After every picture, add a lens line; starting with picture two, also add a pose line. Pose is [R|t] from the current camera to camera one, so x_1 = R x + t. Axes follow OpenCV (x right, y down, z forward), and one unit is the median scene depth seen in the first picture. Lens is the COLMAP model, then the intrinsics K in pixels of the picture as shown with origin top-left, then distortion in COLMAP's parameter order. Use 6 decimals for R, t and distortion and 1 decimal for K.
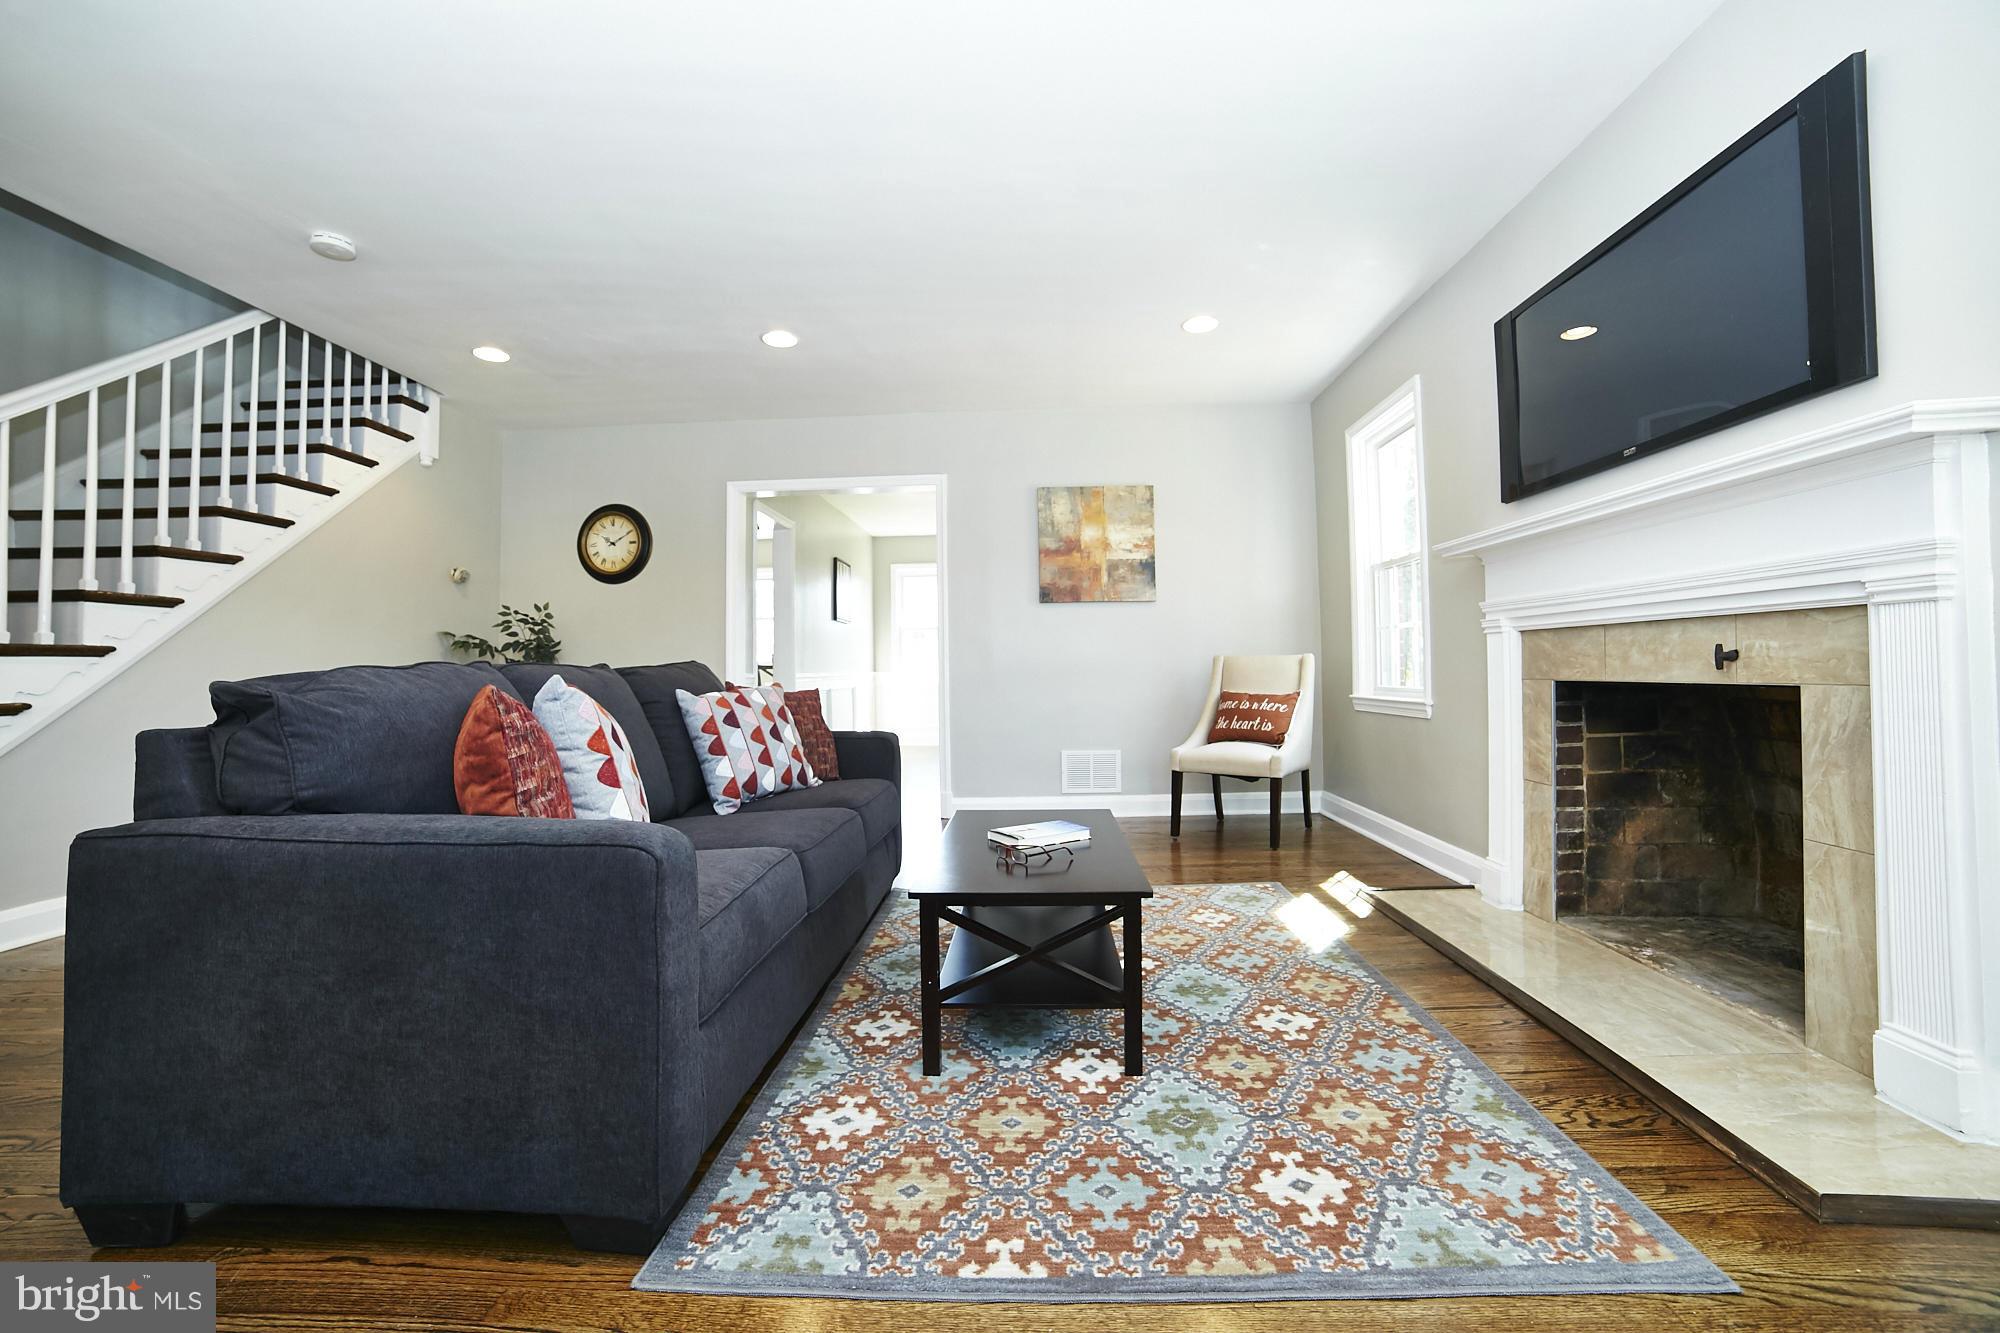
lens RADIAL K [[809.1, 0, 999.9], [0, 809.1, 653.4], [0, 0, 1]] dist [-0.112551, 0.039516]
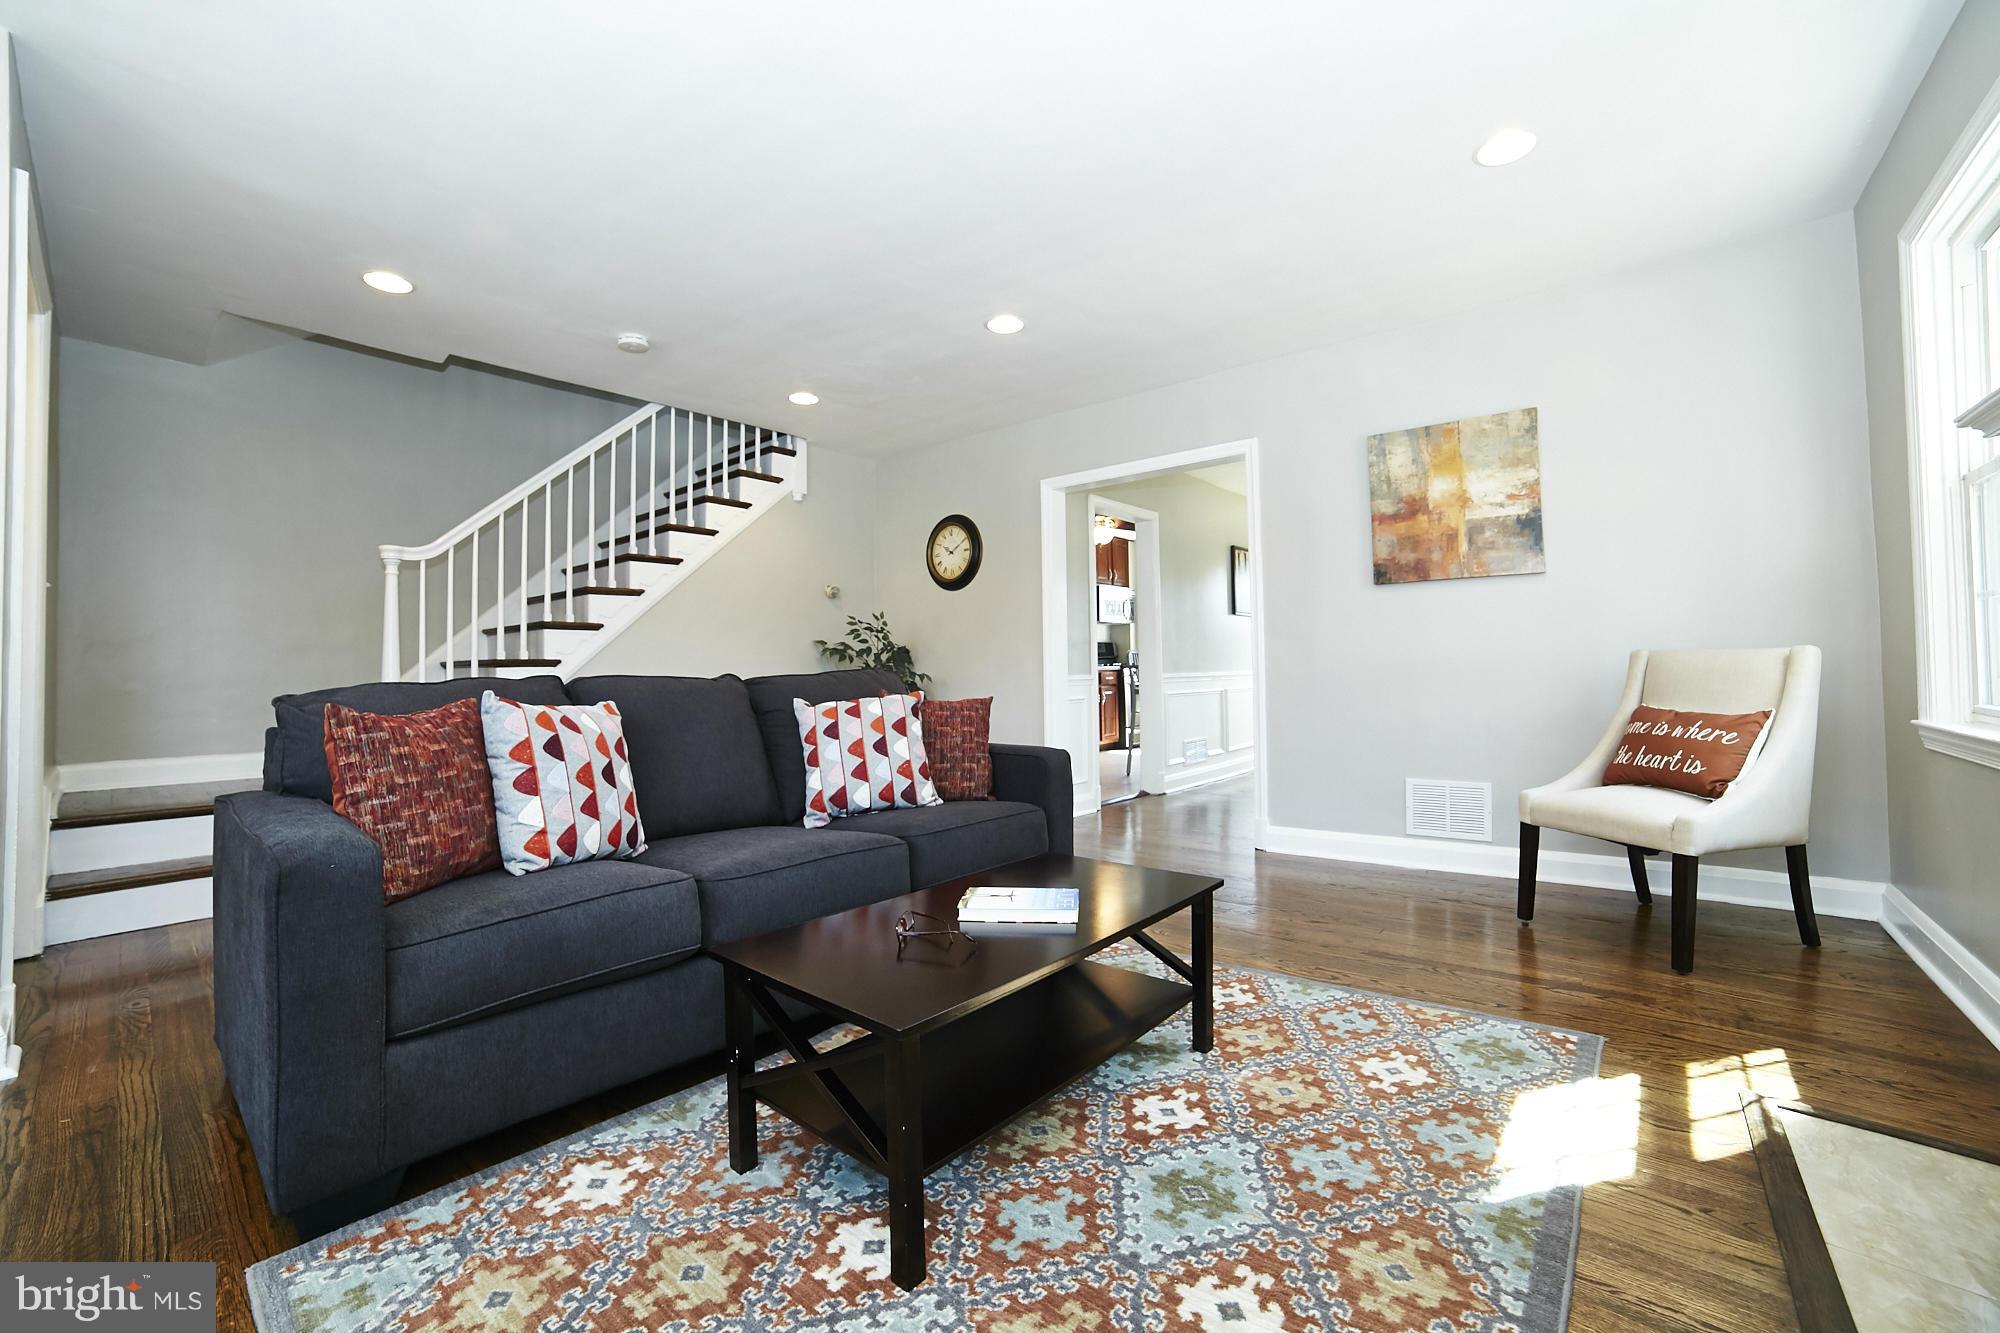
lens RADIAL K [[809.1, 0, 999.9], [0, 809.1, 653.4], [0, 0, 1]] dist [-0.112551, 0.039516]
pose [[0.791079, -0.013372, -0.611568, 0.423772], [0.017997, 0.999837, 0.001418, -0.008925], [0.611449, -0.012128, 0.791191, 0.345300]]
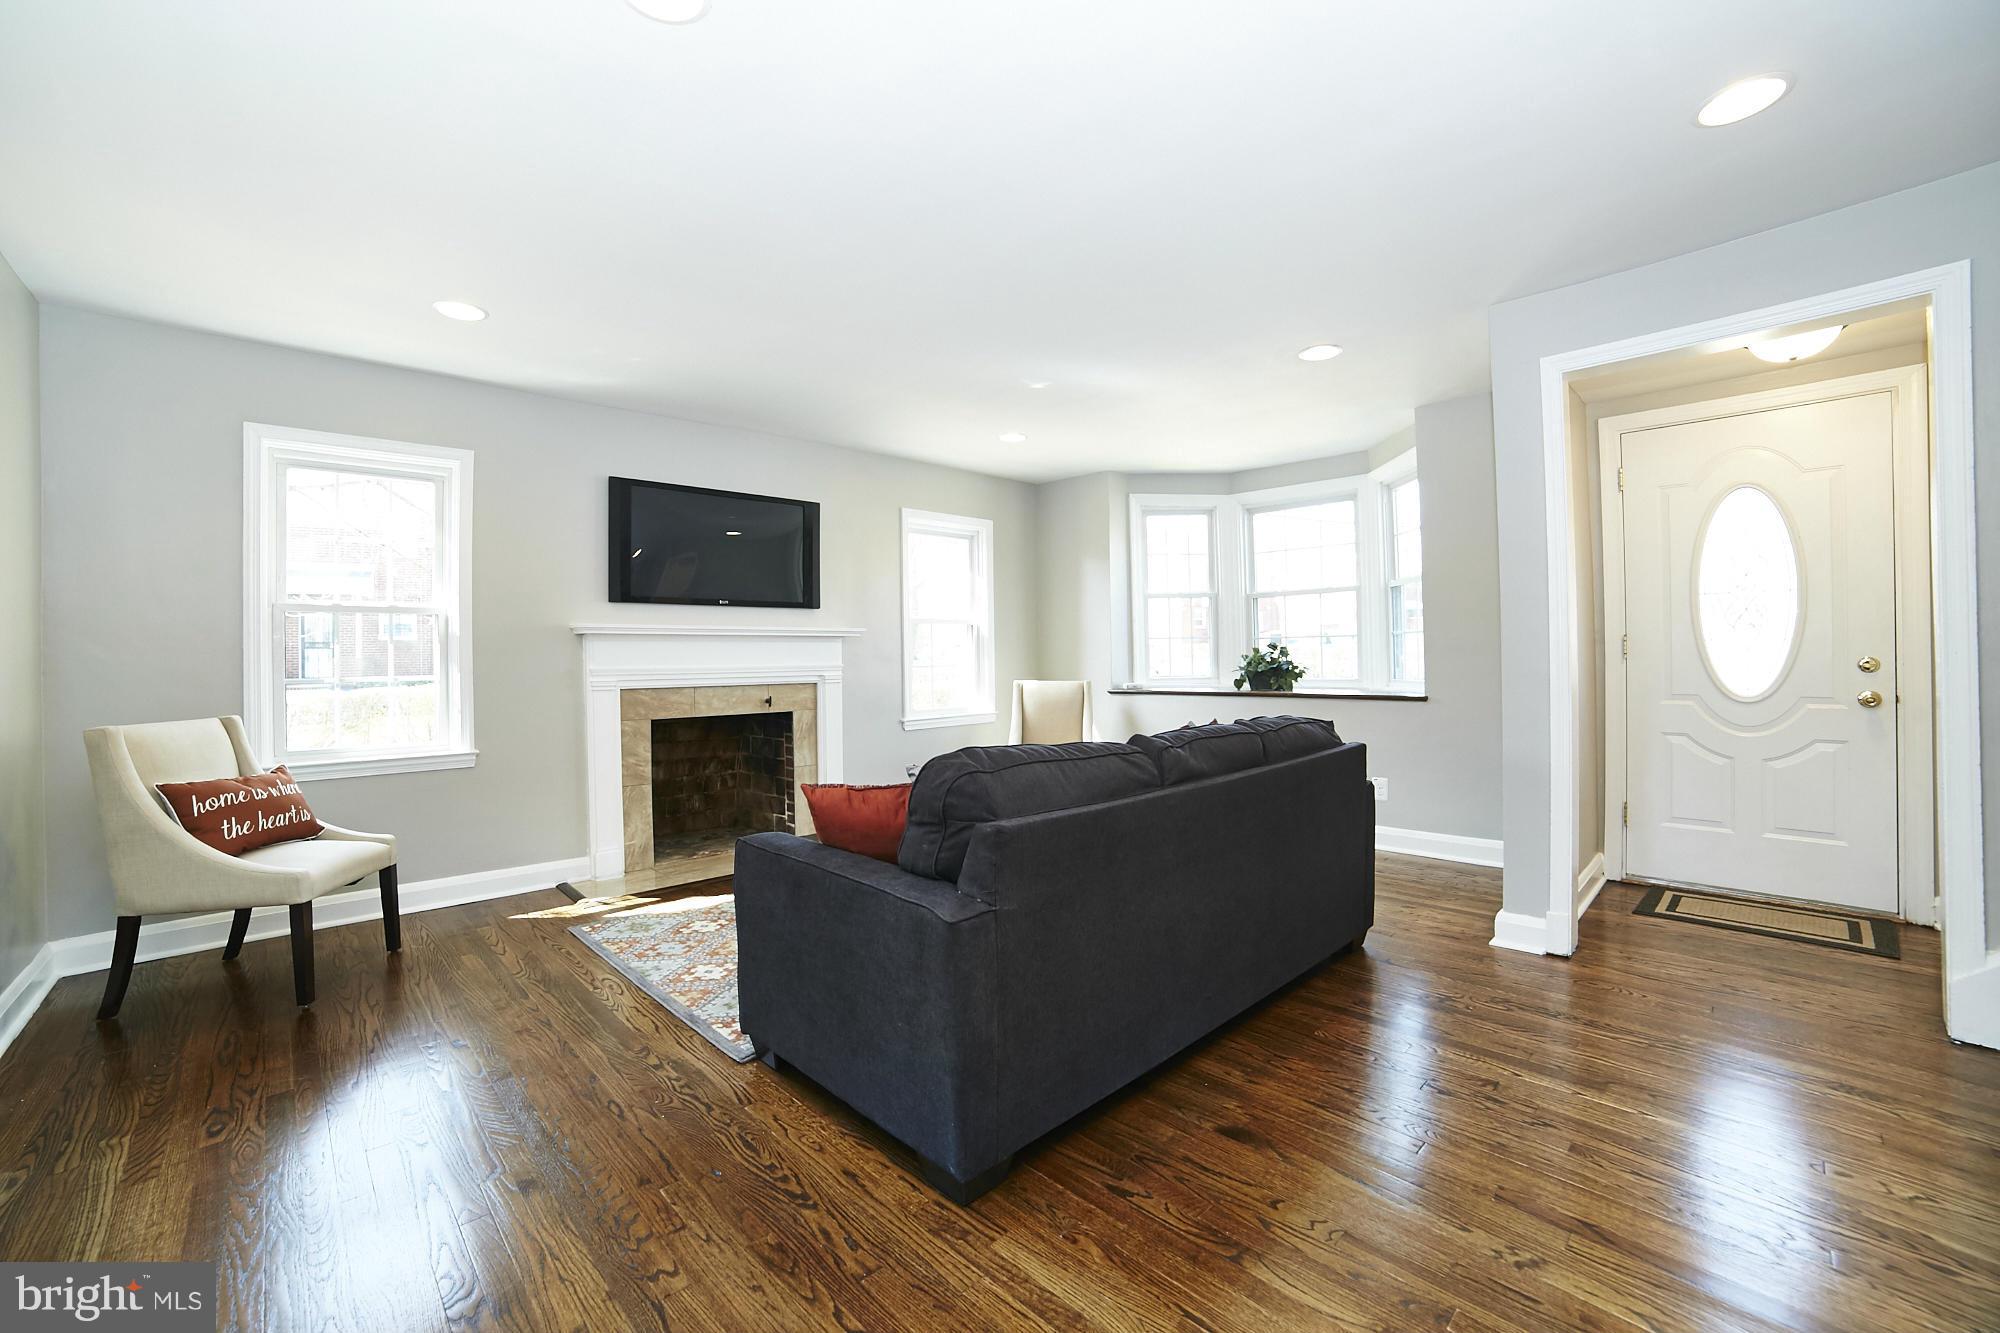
lens RADIAL K [[809.1, 0, 999.9], [0, 809.1, 653.4], [0, 0, 1]] dist [-0.112551, 0.039516]
pose [[-0.726238, 0.023293, 0.687049, -0.970363], [0.007579, 0.999636, -0.025879, -0.055210], [-0.687402, -0.013587, -0.726150, 1.680355]]
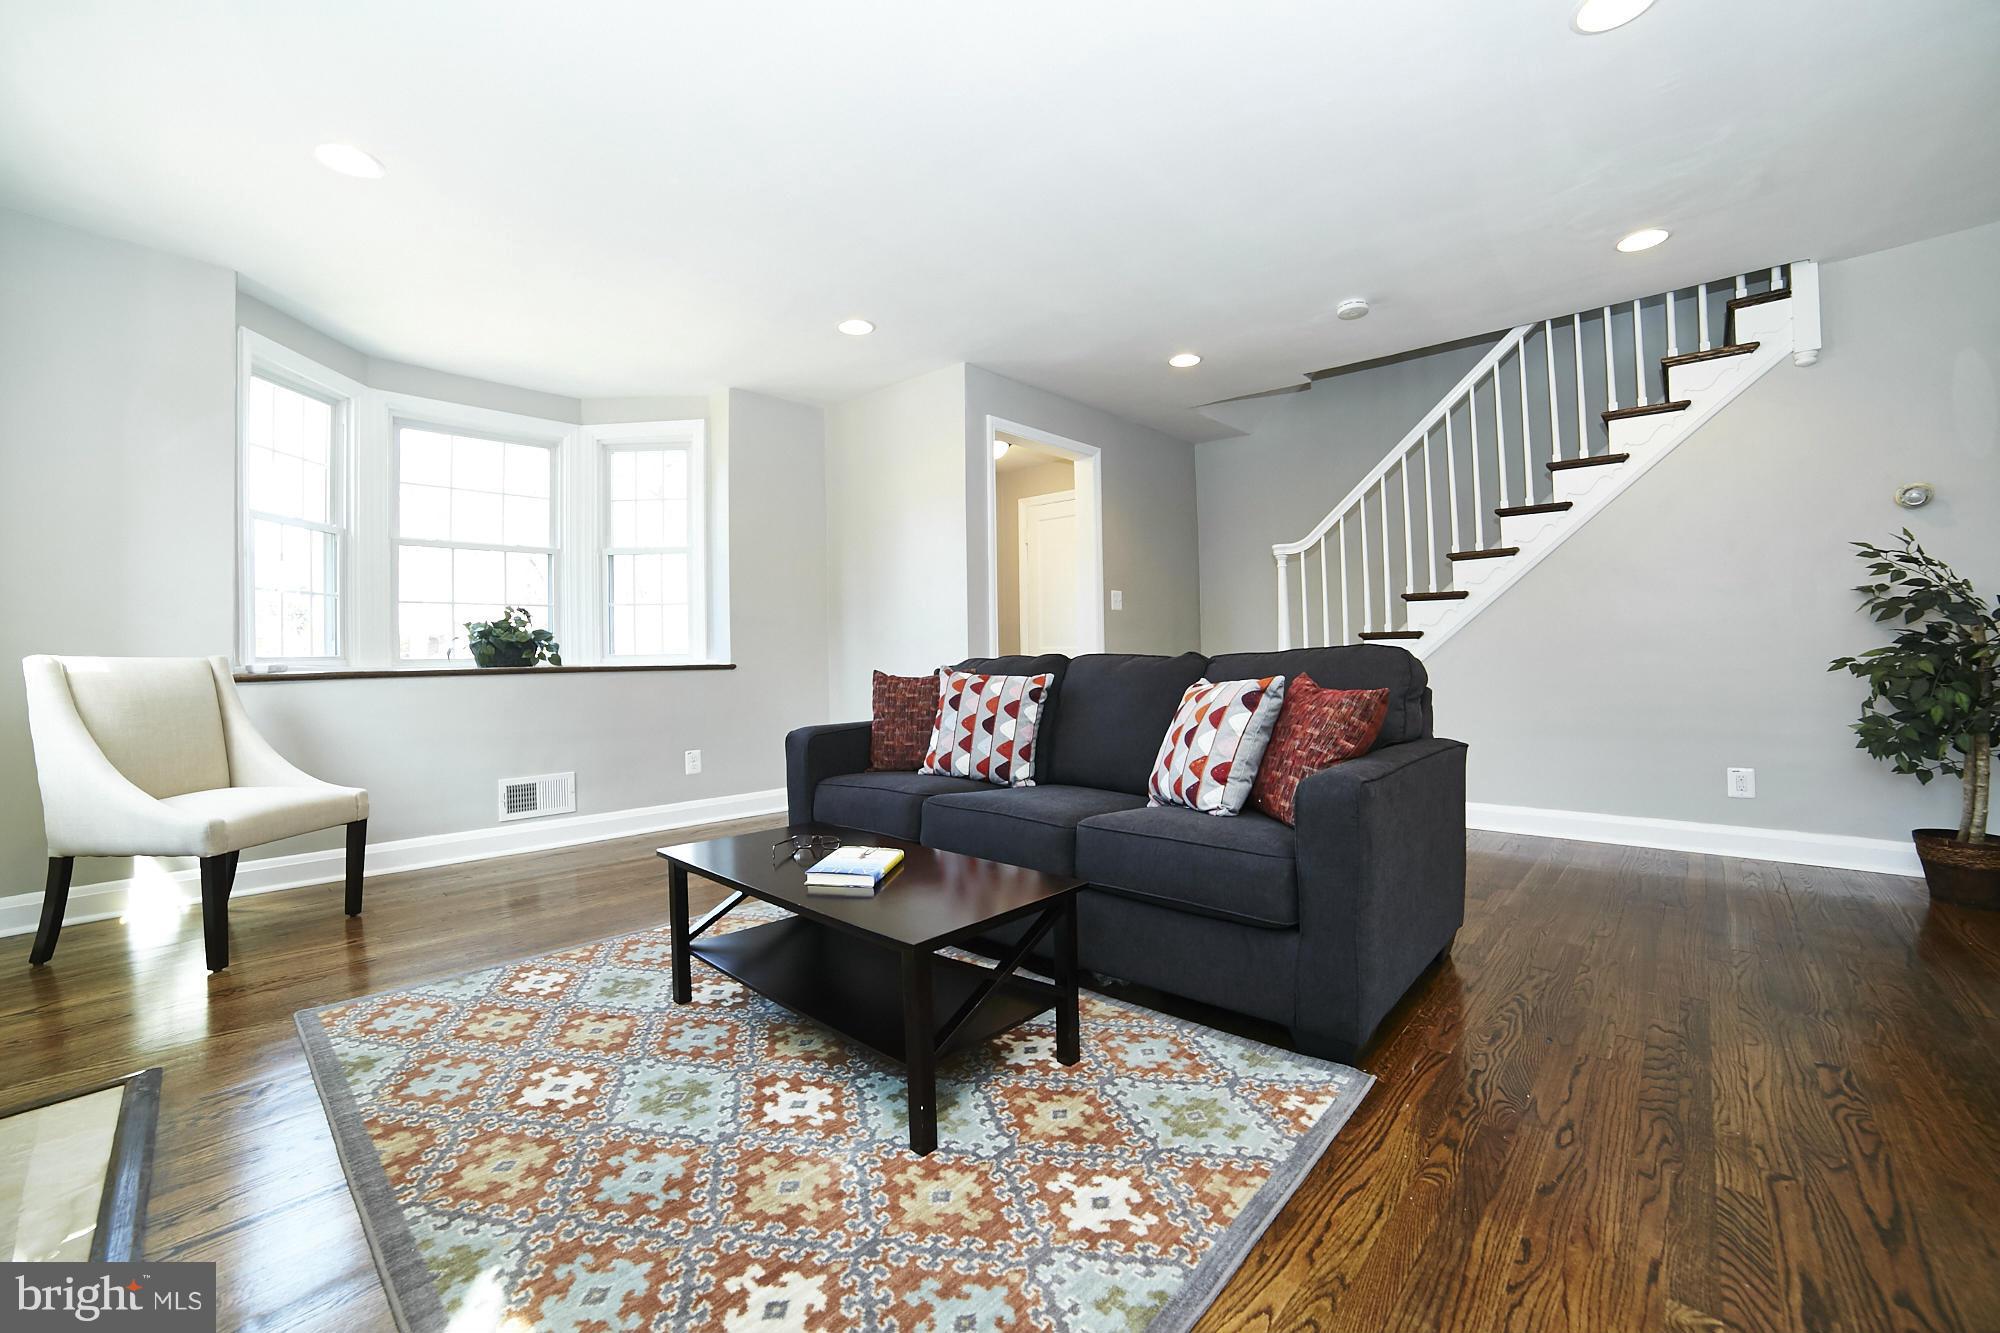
lens RADIAL K [[814.3, 0, 1002.6], [0, 814.3, 643.9], [0, 0, 1]] dist [-0.102300, 0.037034]
pose [[-0.640332, 0.013911, -0.767972, 0.518206], [0.040007, 0.999083, -0.015261, 0.006914], [0.767056, -0.040497, -0.640301, 1.441144]]
